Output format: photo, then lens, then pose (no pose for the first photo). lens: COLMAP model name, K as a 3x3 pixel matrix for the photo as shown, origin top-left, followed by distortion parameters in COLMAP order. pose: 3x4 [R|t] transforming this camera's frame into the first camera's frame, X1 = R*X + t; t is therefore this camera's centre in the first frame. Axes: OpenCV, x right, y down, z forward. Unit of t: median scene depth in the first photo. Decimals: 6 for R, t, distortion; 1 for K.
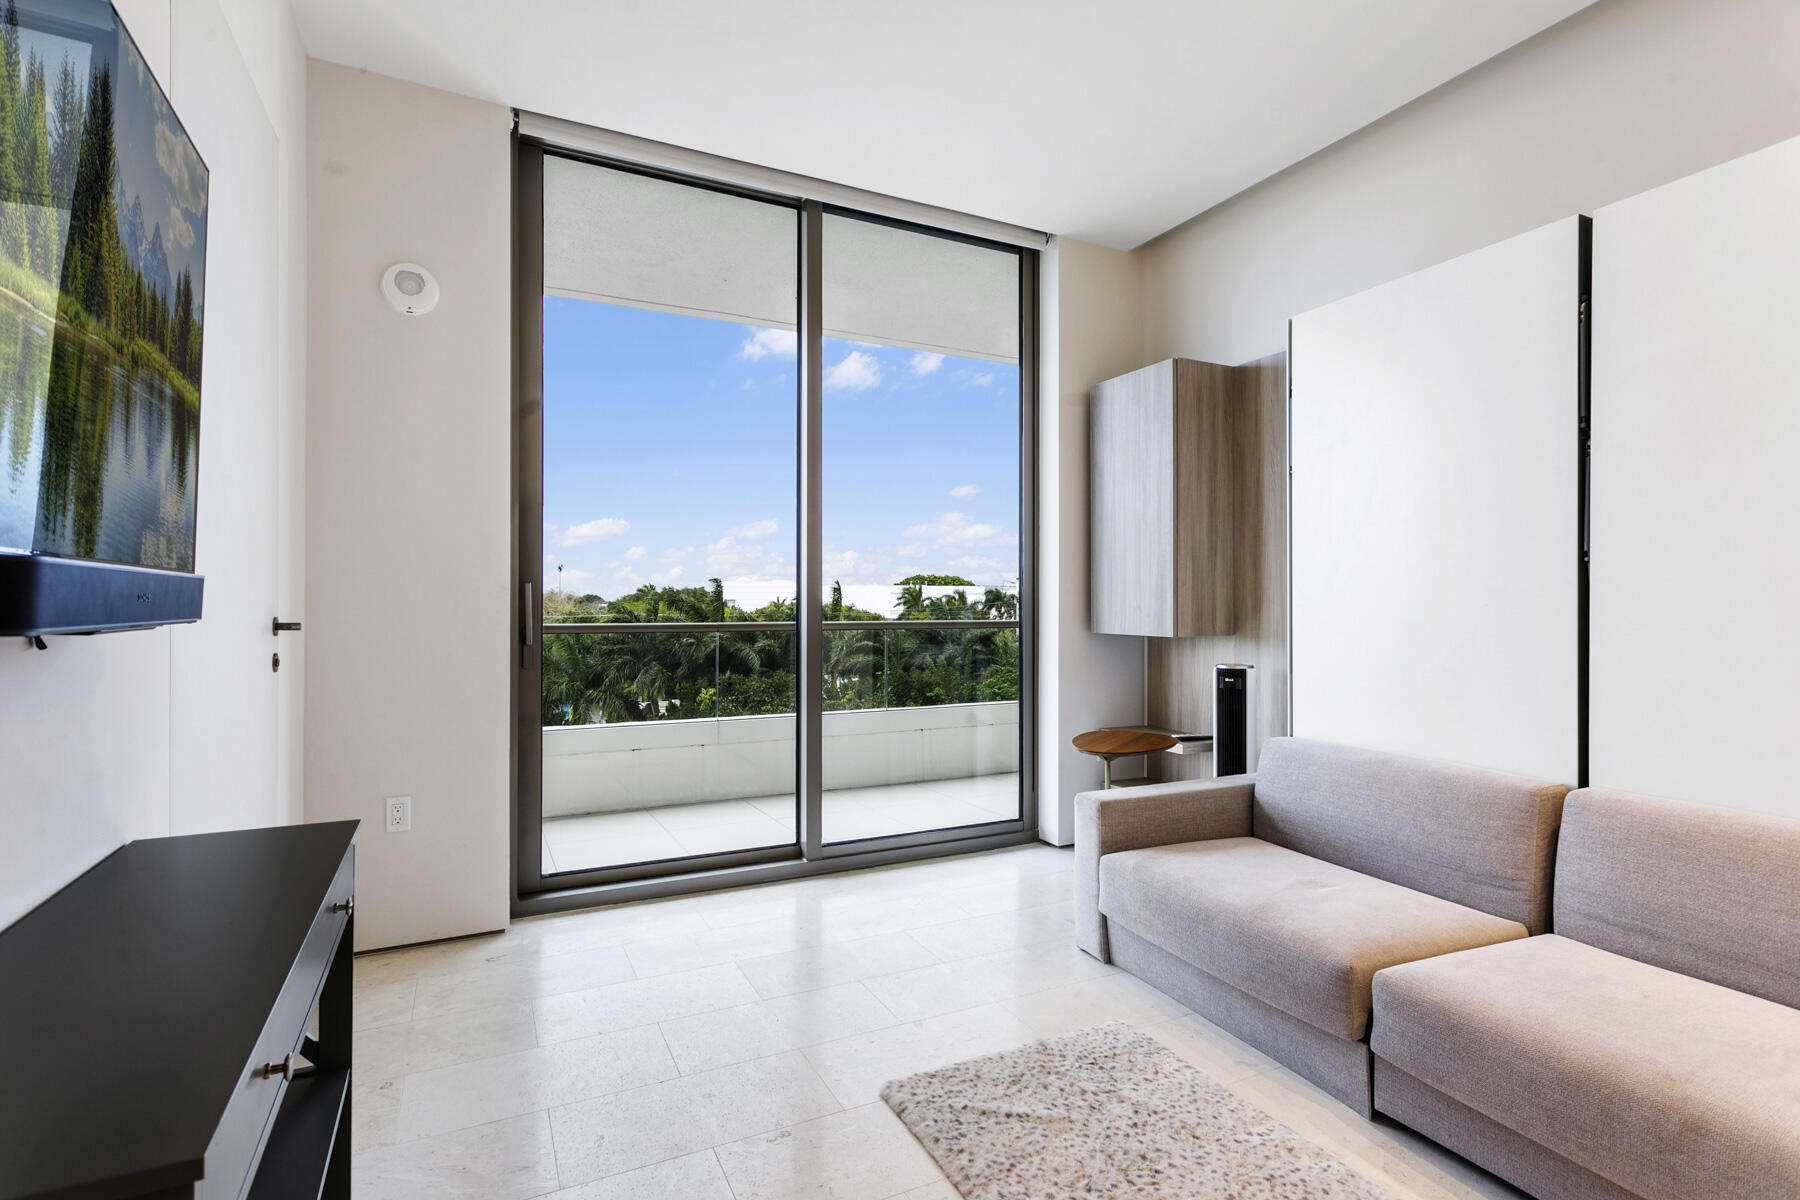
lens RADIAL K [[867.2, 0, 893.2], [0, 867.2, 596.0], [0, 0, 1]] dist [-0.005125, -0.000084]
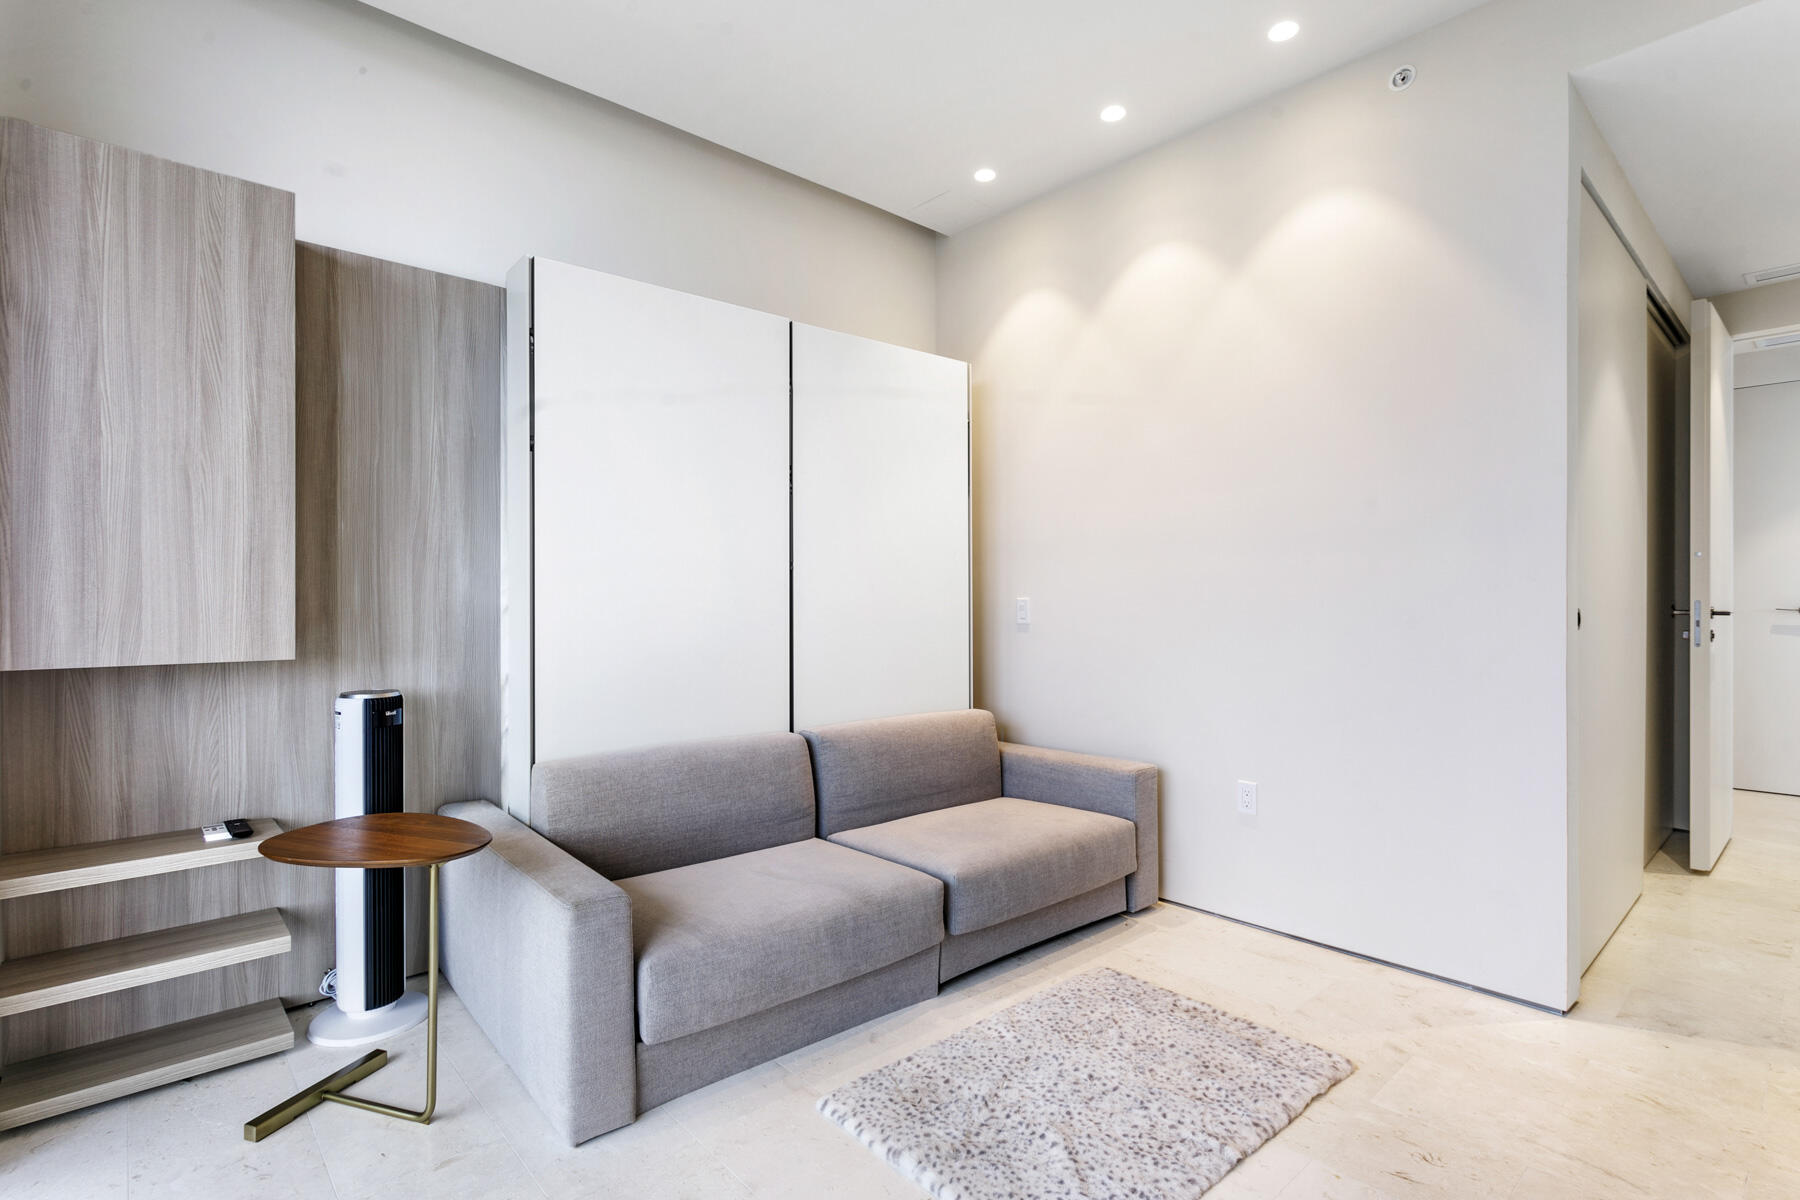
lens RADIAL K [[867.2, 0, 889.8], [0, 867.2, 600.3], [0, 0, 1]] dist [-0.005125, -0.000084]
pose [[-0.278629, 0.005422, 0.960383, -0.646777], [-0.001007, 0.999982, -0.005937, 0.019764], [-0.960398, -0.002621, -0.278619, 1.362985]]
